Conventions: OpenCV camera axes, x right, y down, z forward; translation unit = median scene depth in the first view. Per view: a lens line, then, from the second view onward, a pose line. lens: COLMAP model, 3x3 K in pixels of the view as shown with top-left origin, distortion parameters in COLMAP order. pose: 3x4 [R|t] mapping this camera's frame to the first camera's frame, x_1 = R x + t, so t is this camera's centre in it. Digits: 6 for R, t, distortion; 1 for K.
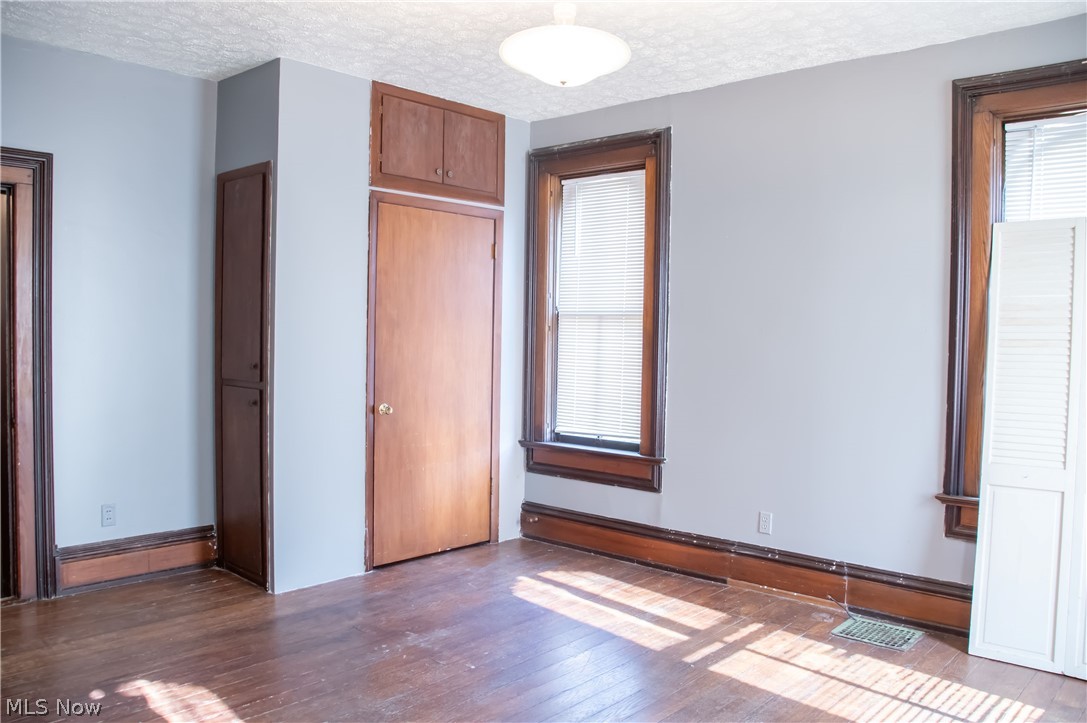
lens RADIAL K [[859.1, 0, 546.9], [0, 859.1, 360.9], [0, 0, 1]] dist [-0.108582, 0.051539]
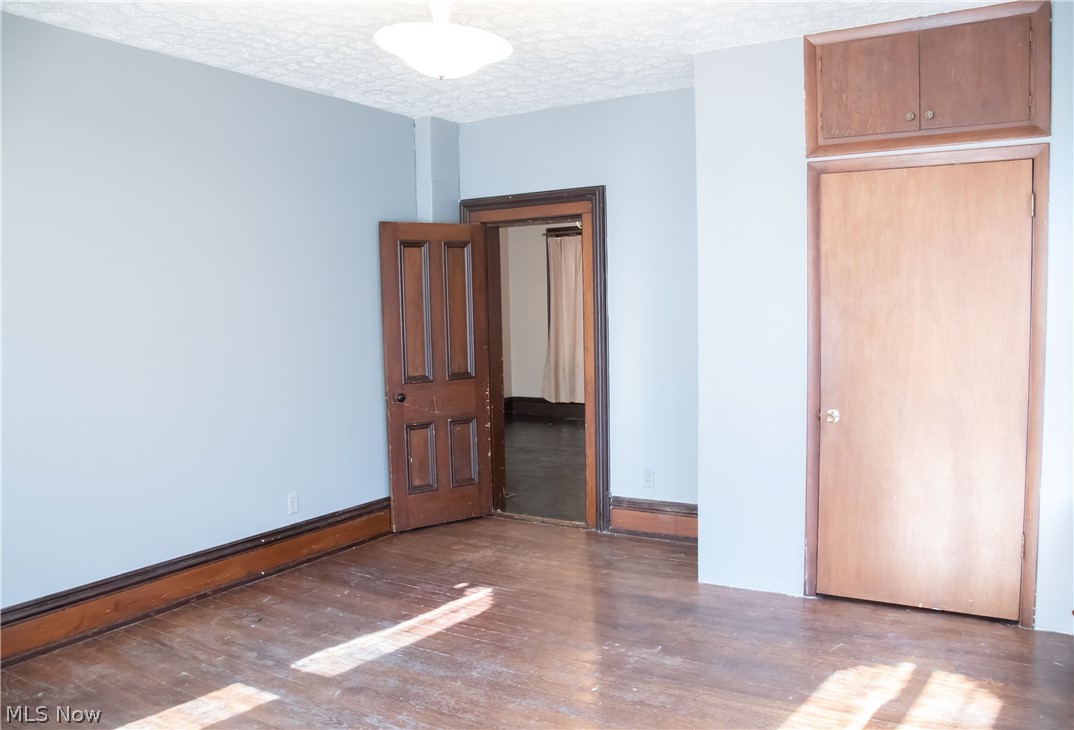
lens RADIAL K [[867.8, 0, 536.7], [0, 867.8, 368.5], [0, 0, 1]] dist [-0.096439, 0.026010]
pose [[0.196677, 0.051027, -0.979140, 0.618732], [-0.014727, 0.998686, 0.049087, -0.029623], [0.980358, 0.004766, 0.197170, 0.569350]]
